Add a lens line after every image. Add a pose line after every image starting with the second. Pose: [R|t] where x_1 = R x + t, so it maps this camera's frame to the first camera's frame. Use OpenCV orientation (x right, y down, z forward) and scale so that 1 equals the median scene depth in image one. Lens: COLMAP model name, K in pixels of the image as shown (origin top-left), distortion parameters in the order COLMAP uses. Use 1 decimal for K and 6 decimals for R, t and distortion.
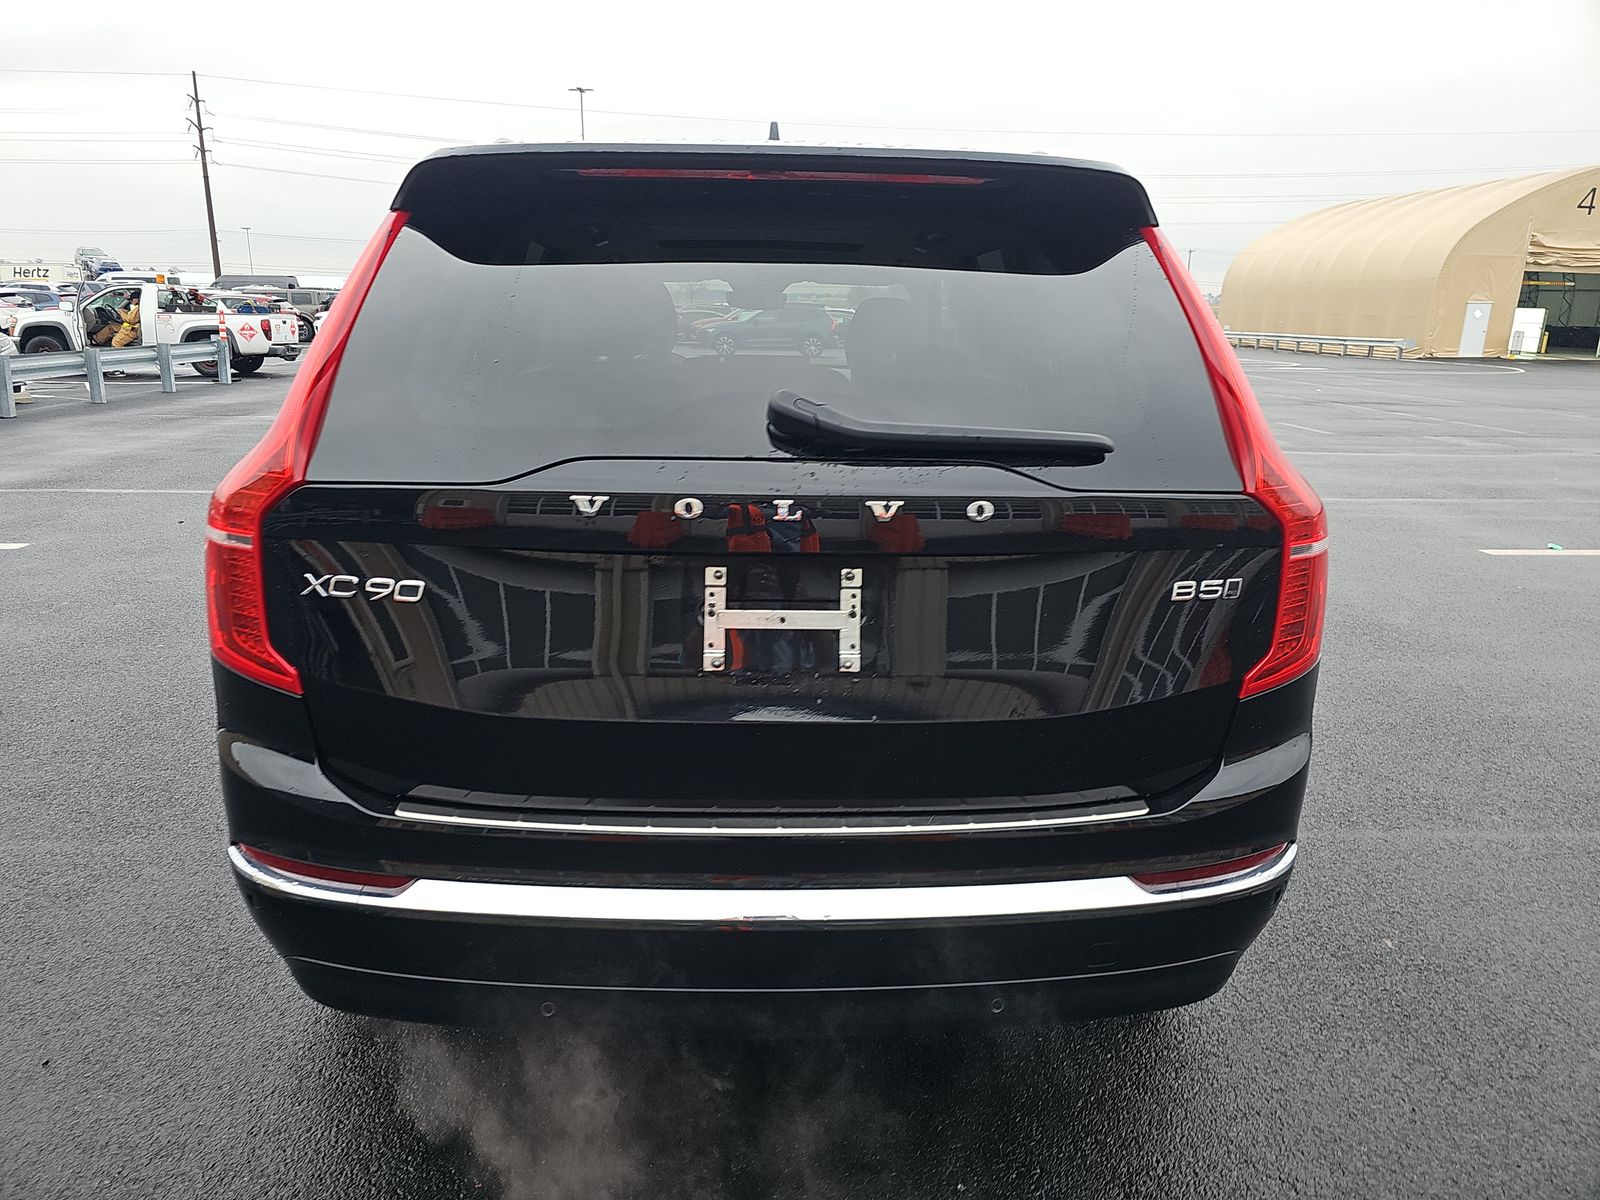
lens RADIAL K [[1027.7, 0, 800.0], [0, 1027.7, 600.0], [0, 0, 1]] dist [0.044630, -0.035234]
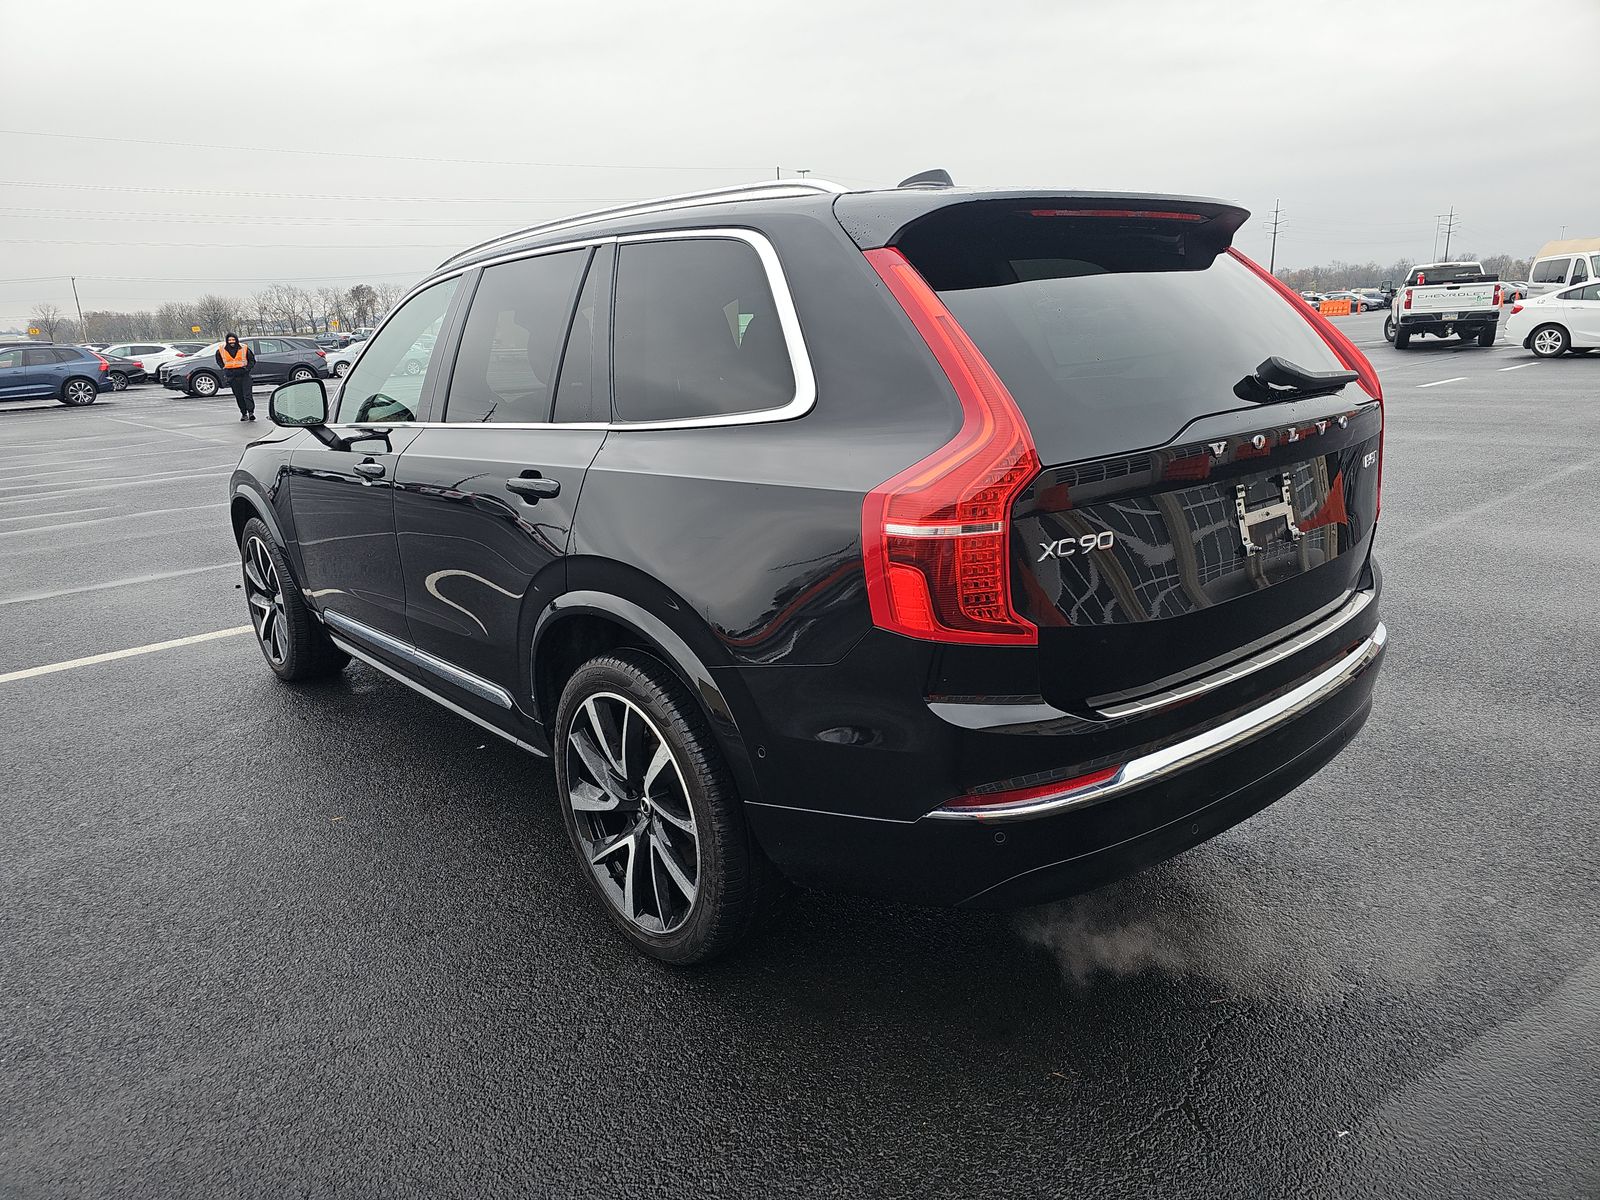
lens RADIAL K [[1027.7, 0, 800.0], [0, 1027.7, 600.0], [0, 0, 1]] dist [0.044630, -0.035234]
pose [[0.796703, -0.216519, 0.564255, -1.400929], [0.224168, 0.972893, 0.056808, -0.093414], [-0.561260, 0.081228, 0.823644, 0.164658]]
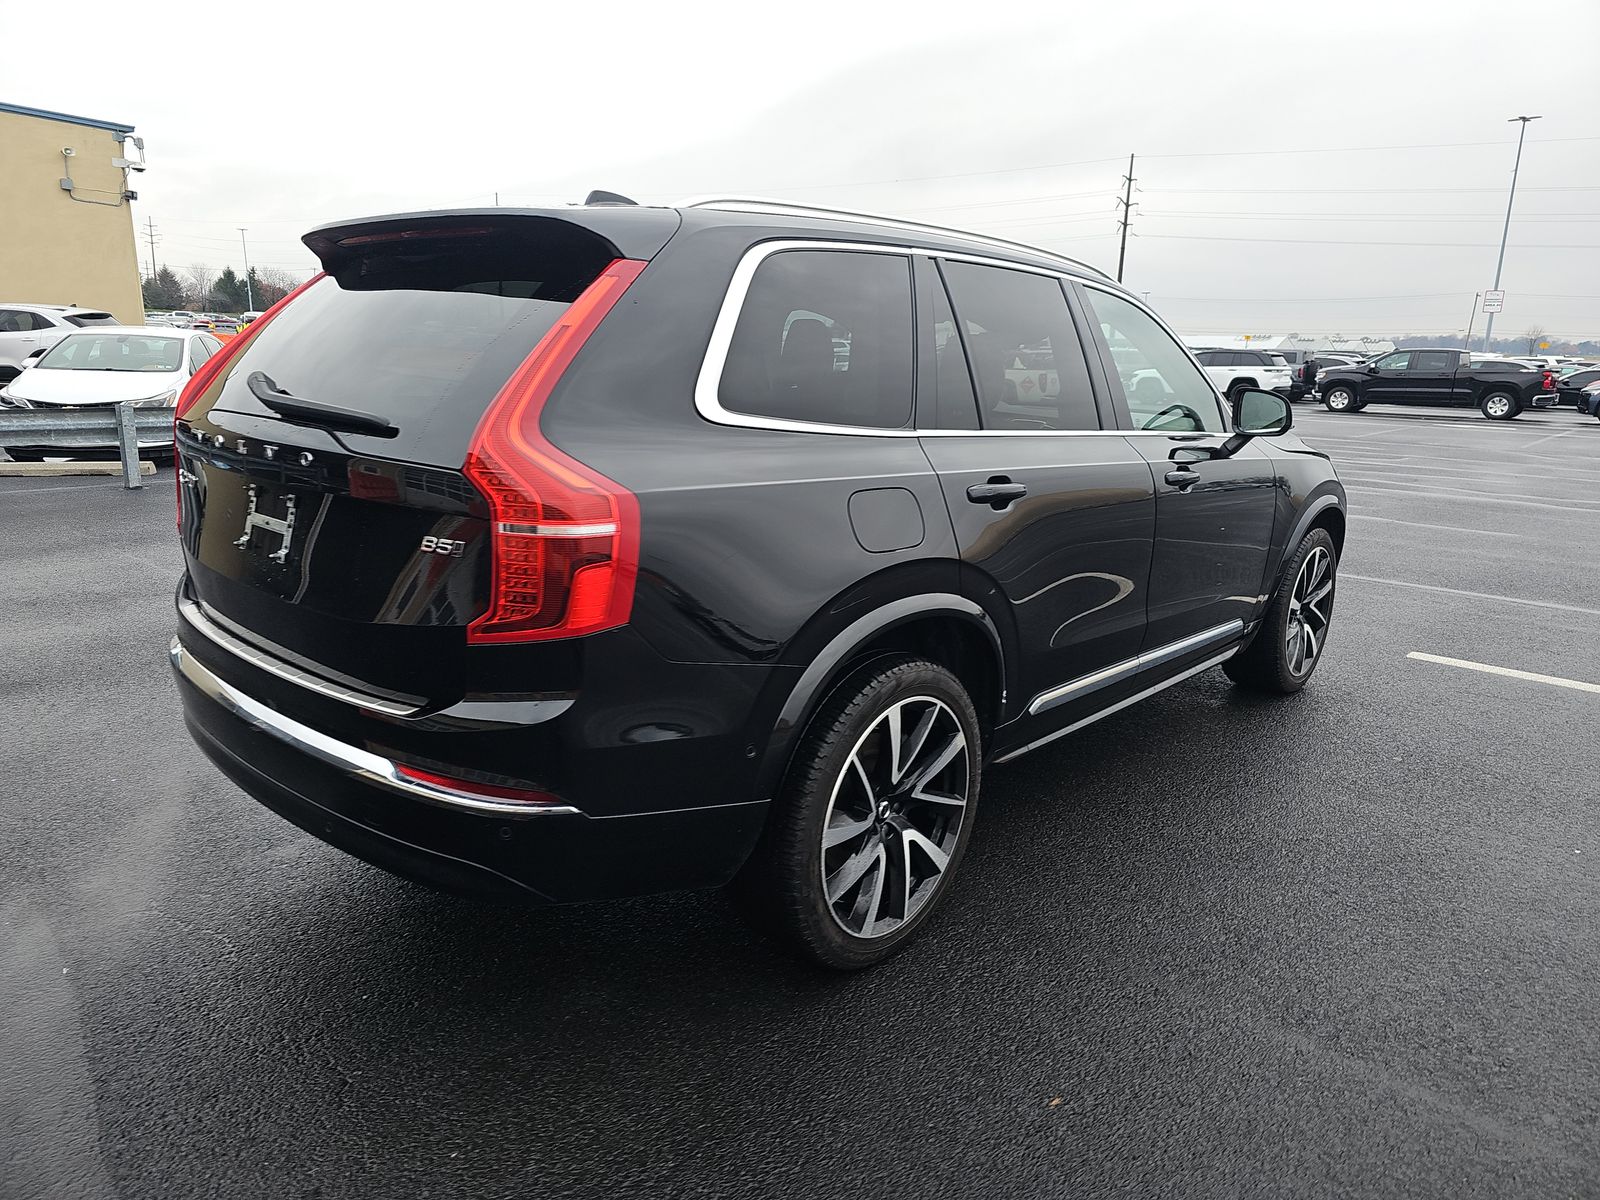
lens RADIAL K [[1027.7, 0, 800.0], [0, 1027.7, 600.0], [0, 0, 1]] dist [0.044630, -0.035234]
pose [[0.777458, 0.176790, -0.603576, 1.511939], [-0.203804, 0.978714, 0.024152, -0.065244], [0.594998, 0.104234, 0.796939, 0.263250]]
